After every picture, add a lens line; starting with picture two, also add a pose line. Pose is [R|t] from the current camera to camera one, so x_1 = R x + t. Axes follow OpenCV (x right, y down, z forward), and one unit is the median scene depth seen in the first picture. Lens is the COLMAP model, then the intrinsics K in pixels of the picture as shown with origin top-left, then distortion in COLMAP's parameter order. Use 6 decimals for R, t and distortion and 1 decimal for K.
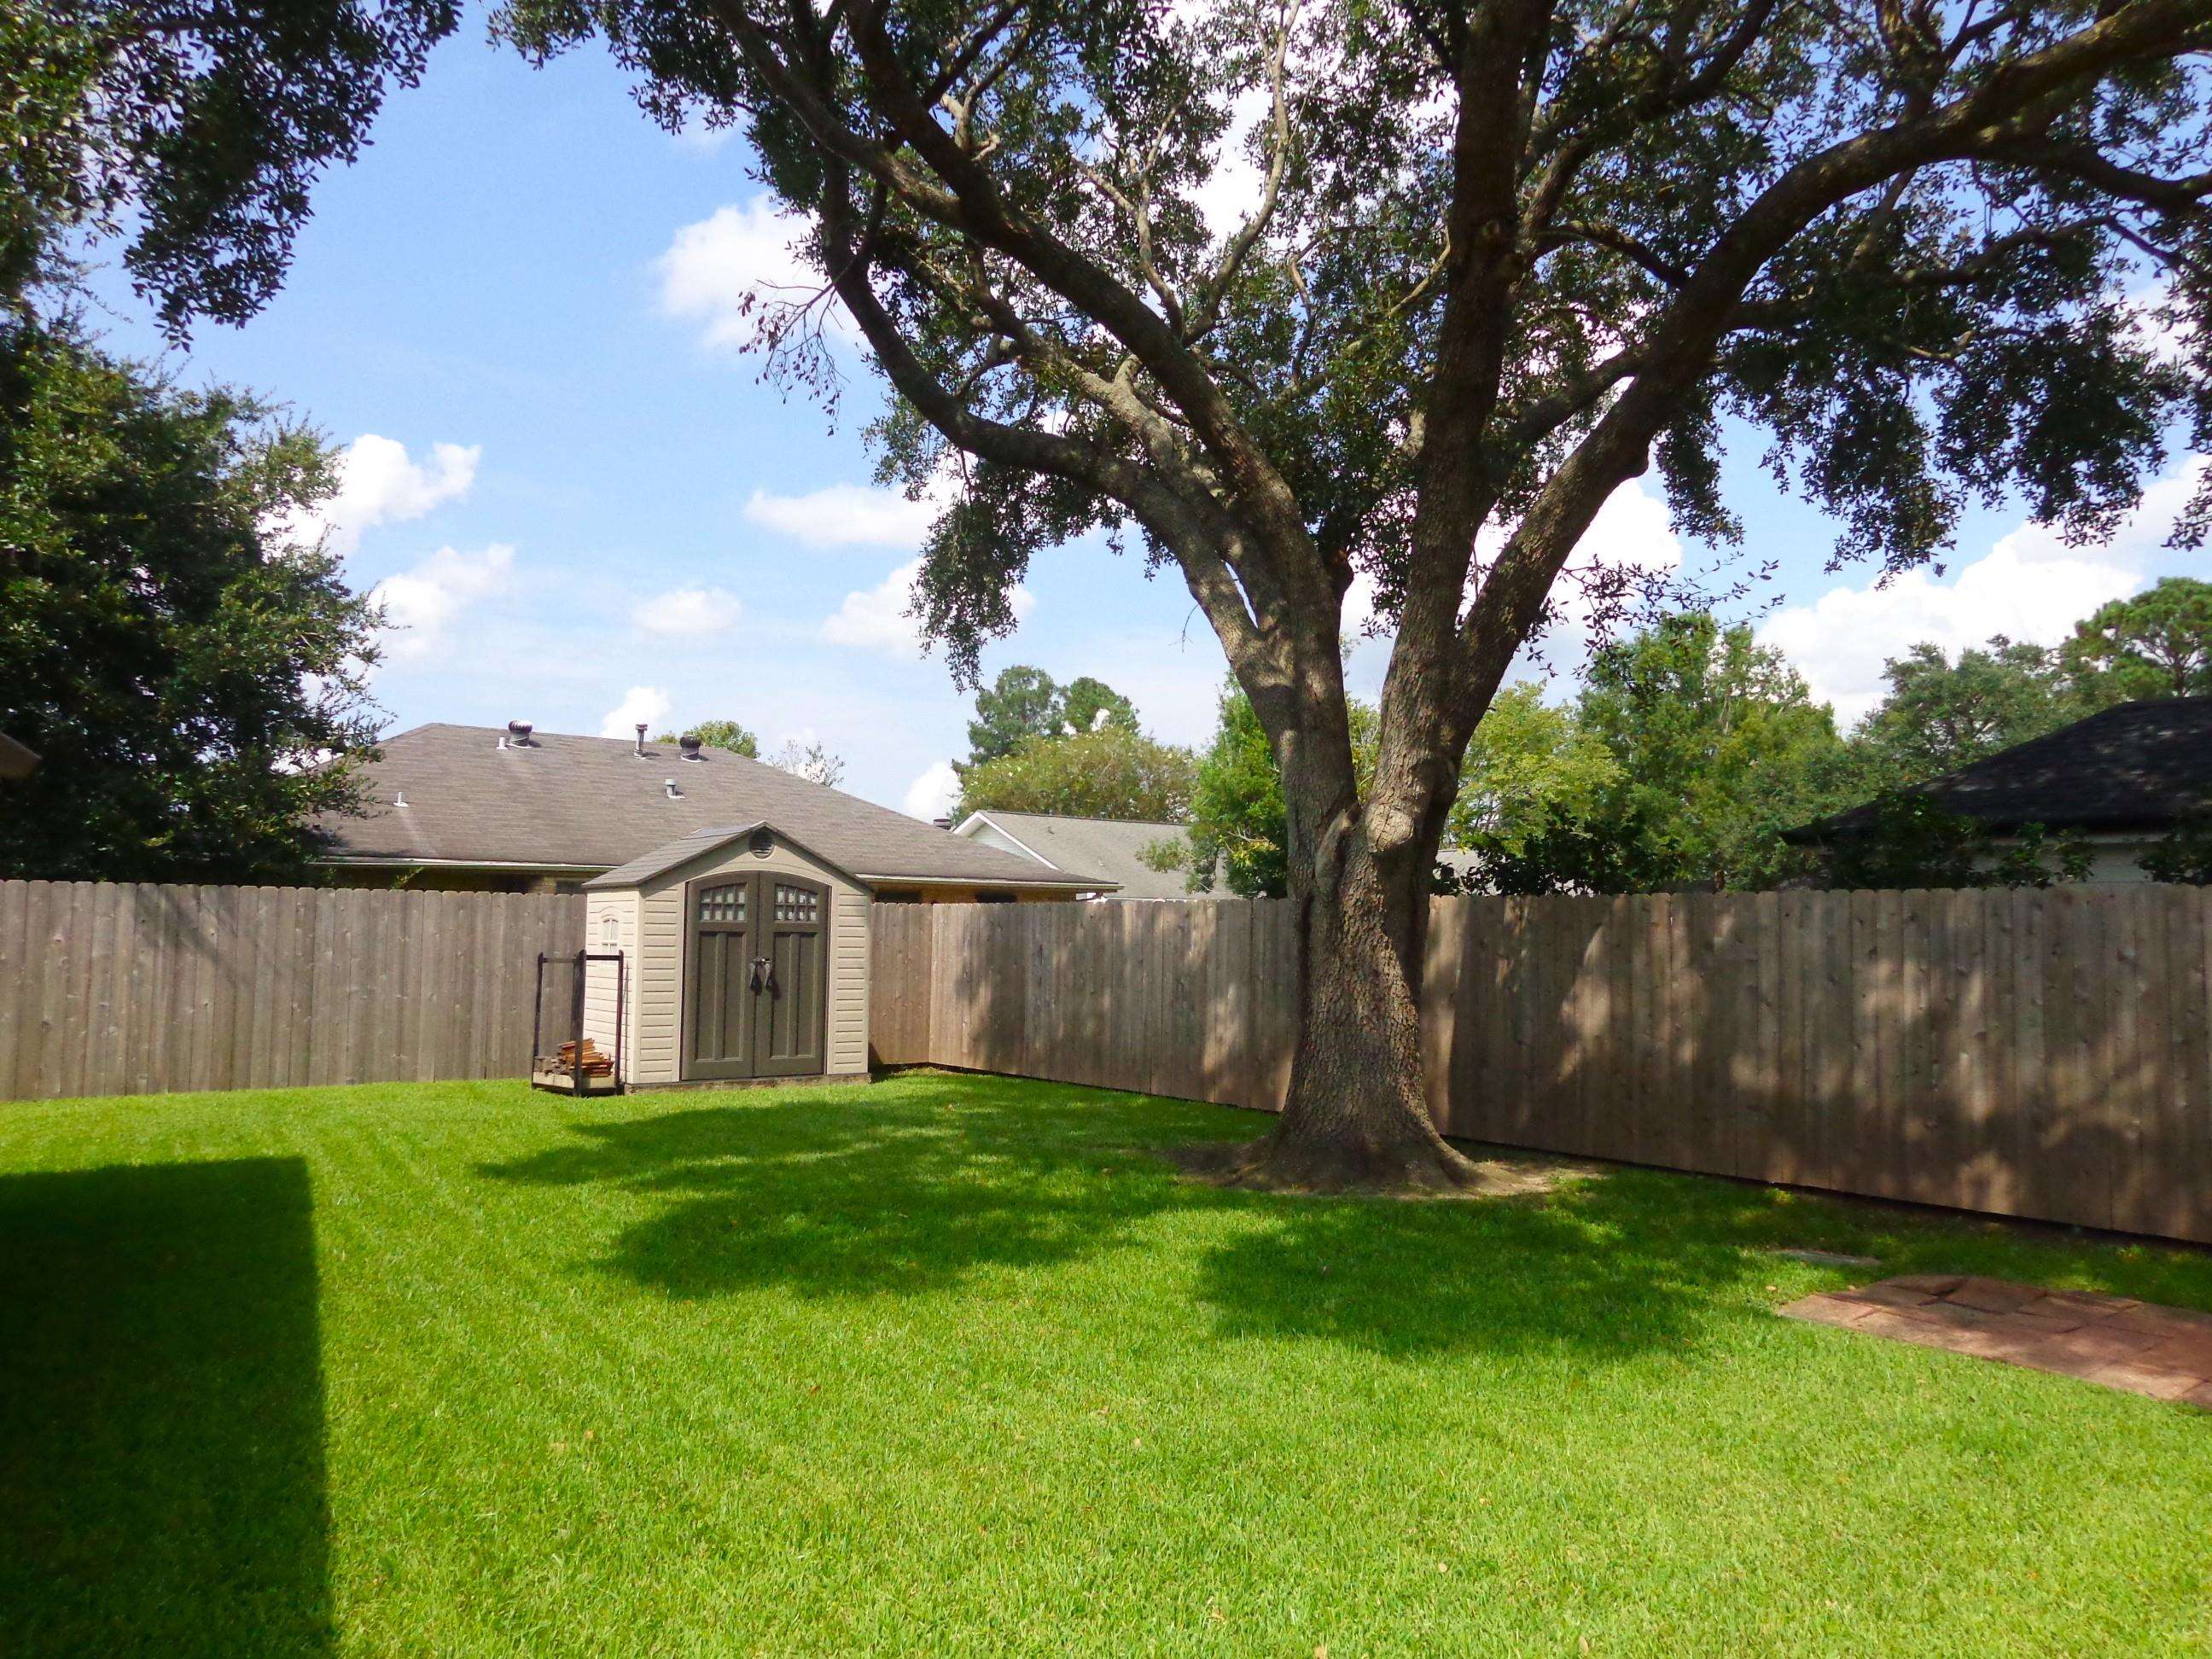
lens RADIAL K [[1556.0, 0, 1111.9], [0, 1556.0, 822.7], [0, 0, 1]] dist [-0.006419, 0.018748]
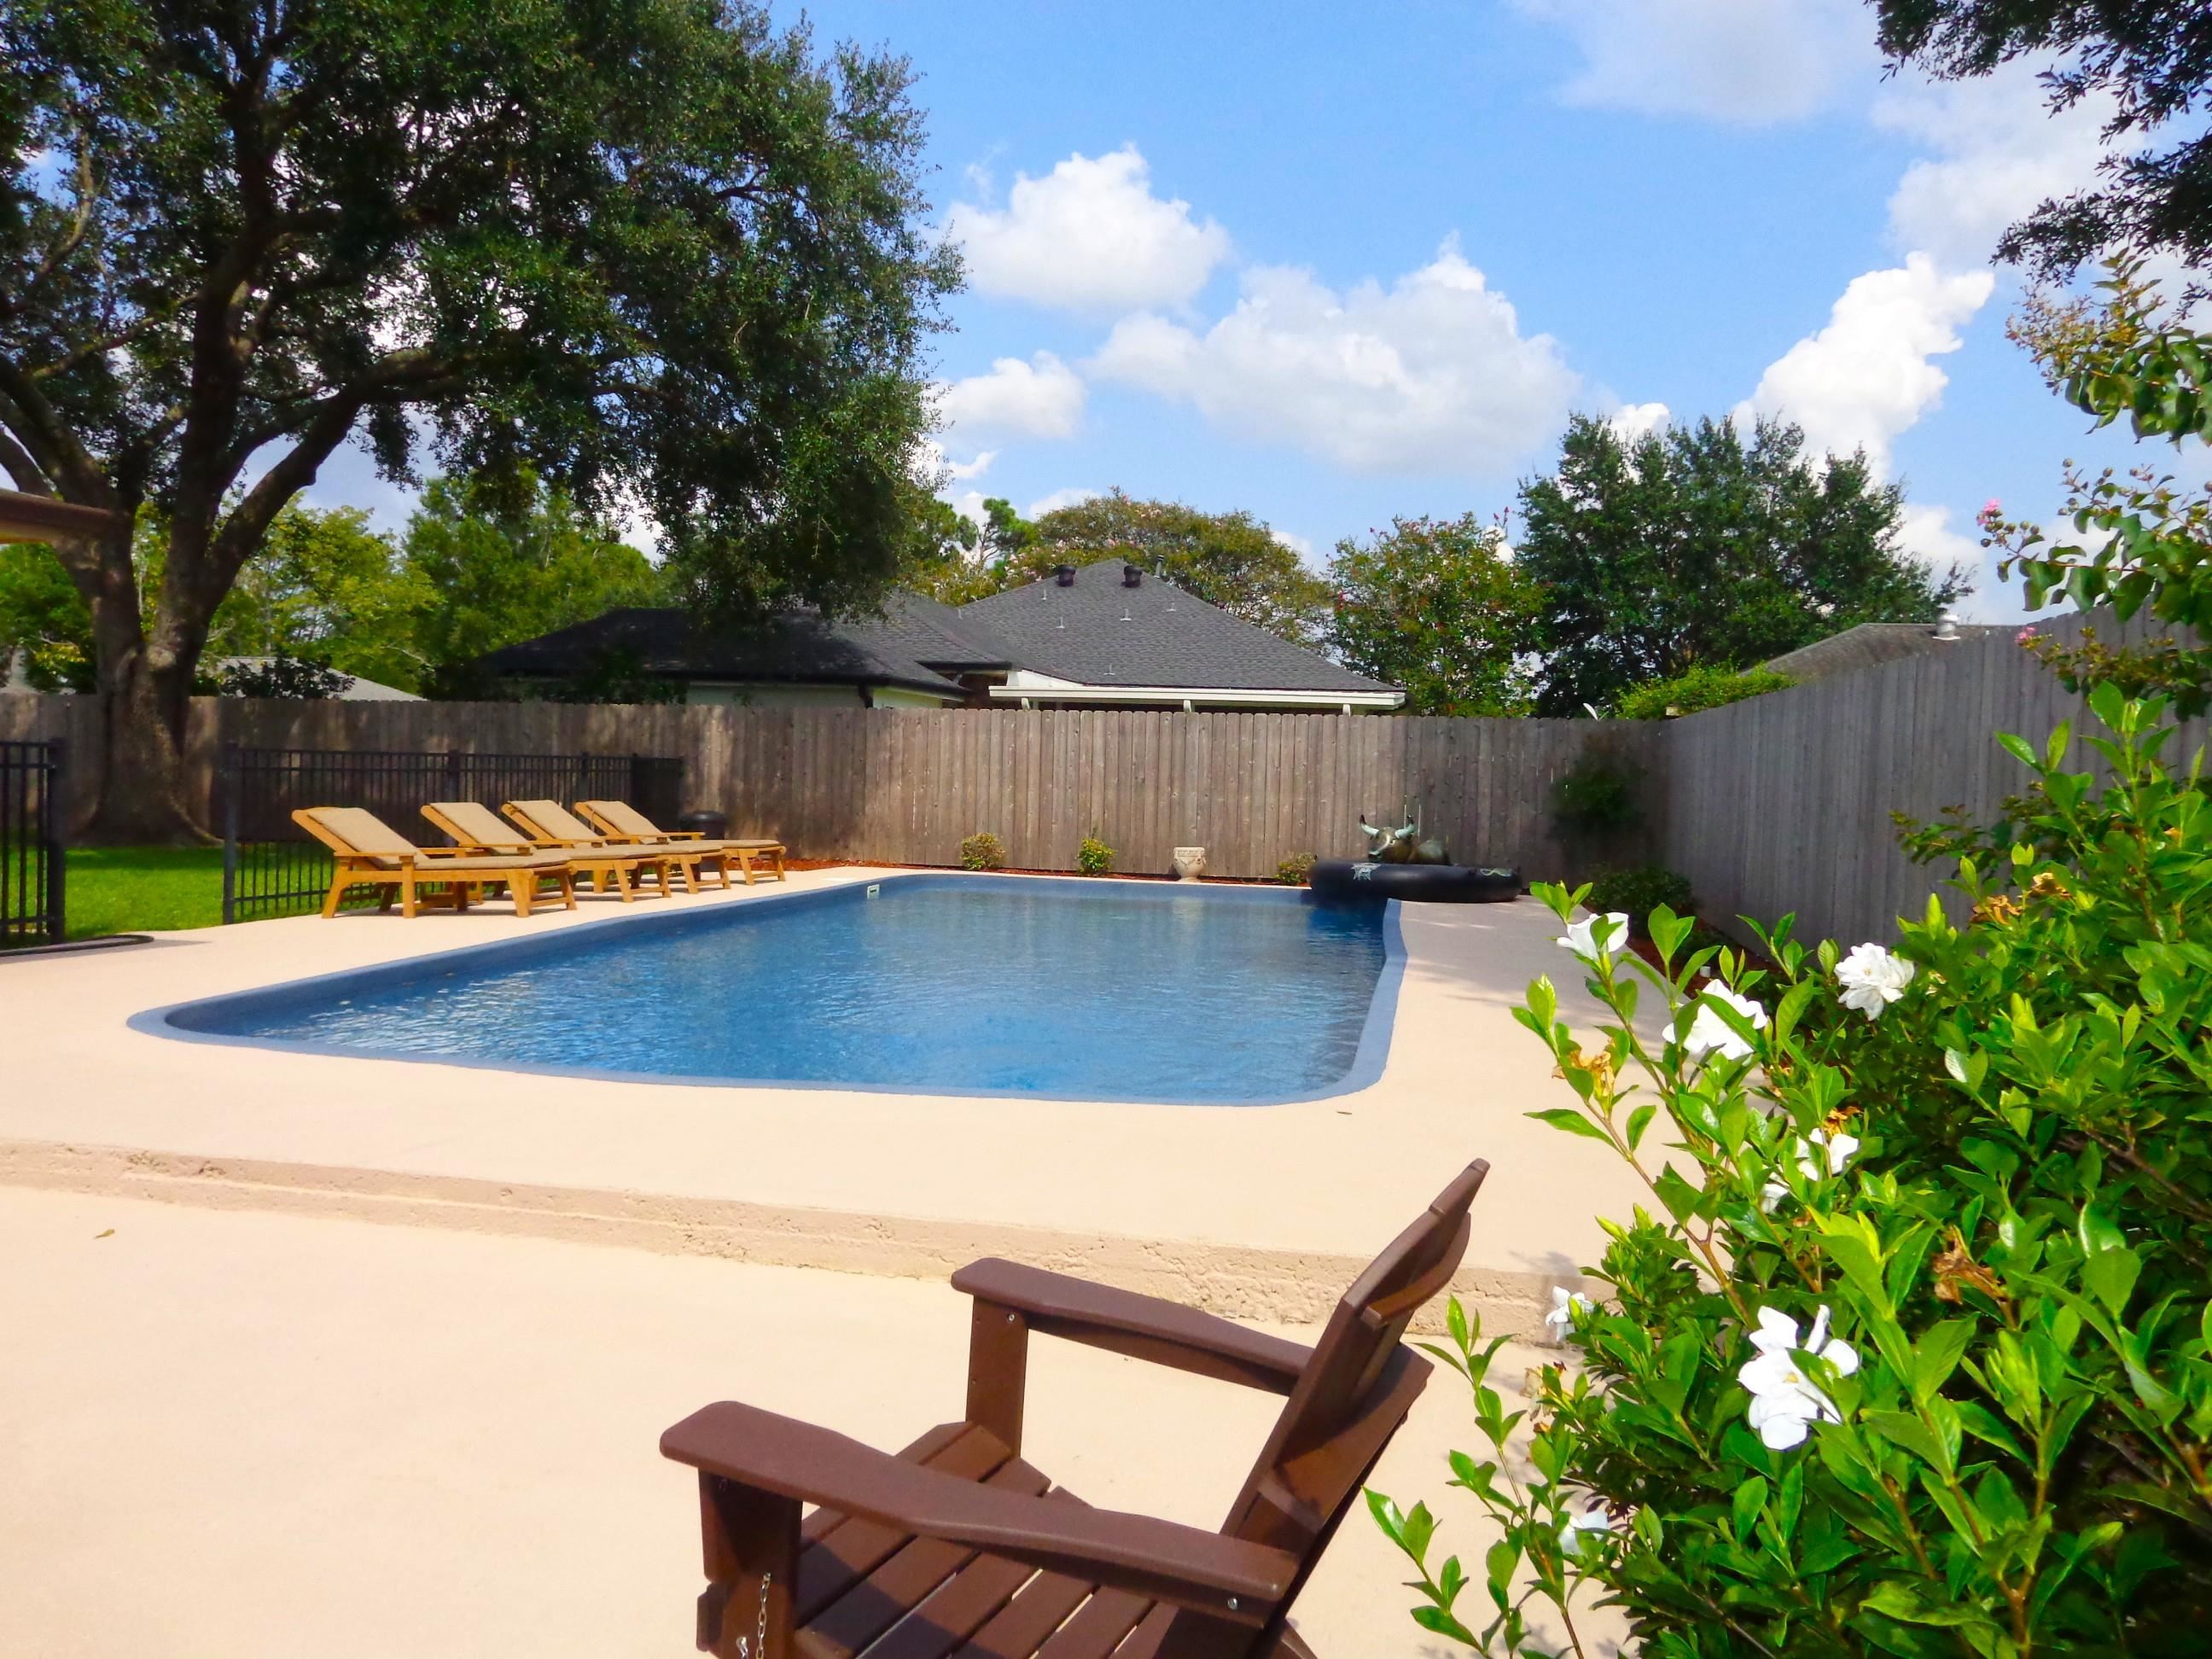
lens RADIAL K [[1556.0, 0, 1118.6], [0, 1556.0, 828.8], [0, 0, 1]] dist [-0.006419, 0.018748]
pose [[0.767863, -0.017288, 0.640380, -0.101665], [-0.061984, 0.992941, 0.101129, -0.039405], [-0.637608, -0.117346, 0.761371, -0.860182]]
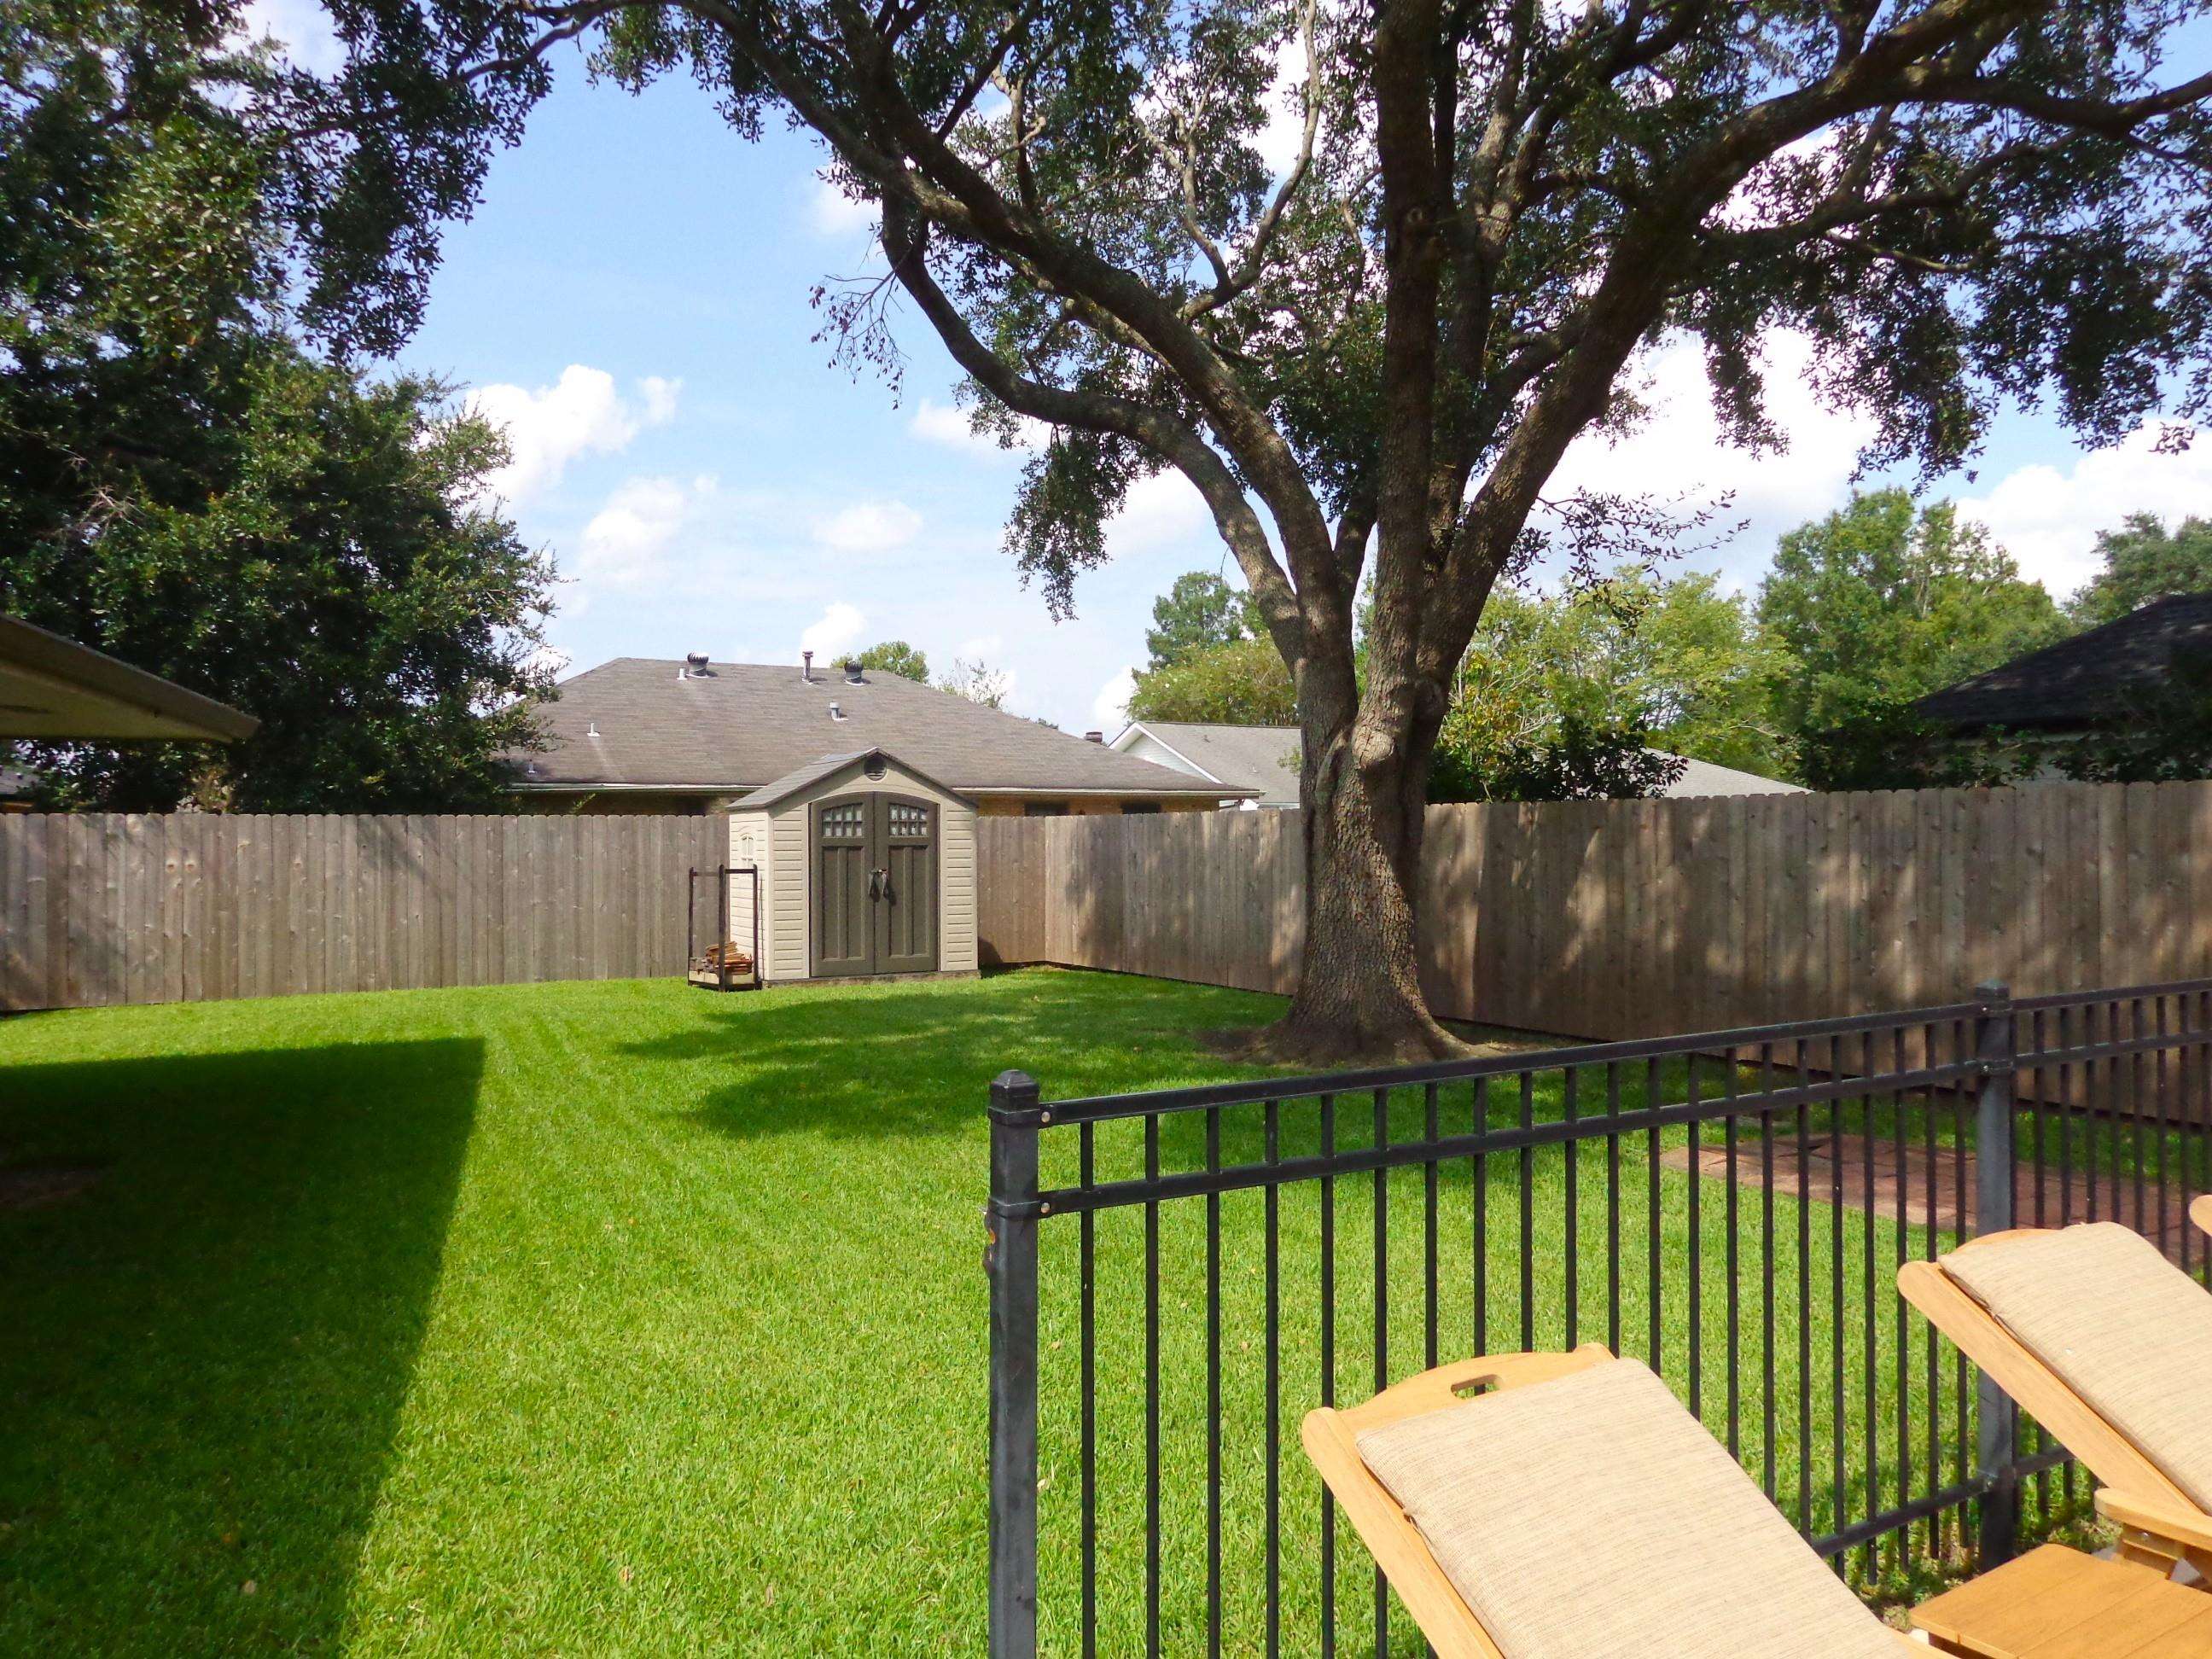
lens RADIAL K [[1556.0, 0, 1112.7], [0, 1556.0, 828.8], [0, 0, 1]] dist [-0.006419, 0.018748]
pose [[0.991713, -0.019301, -0.127018, 0.096632], [0.027584, 0.997583, 0.063778, -0.010233], [0.125480, -0.066753, 0.989848, -0.103109]]
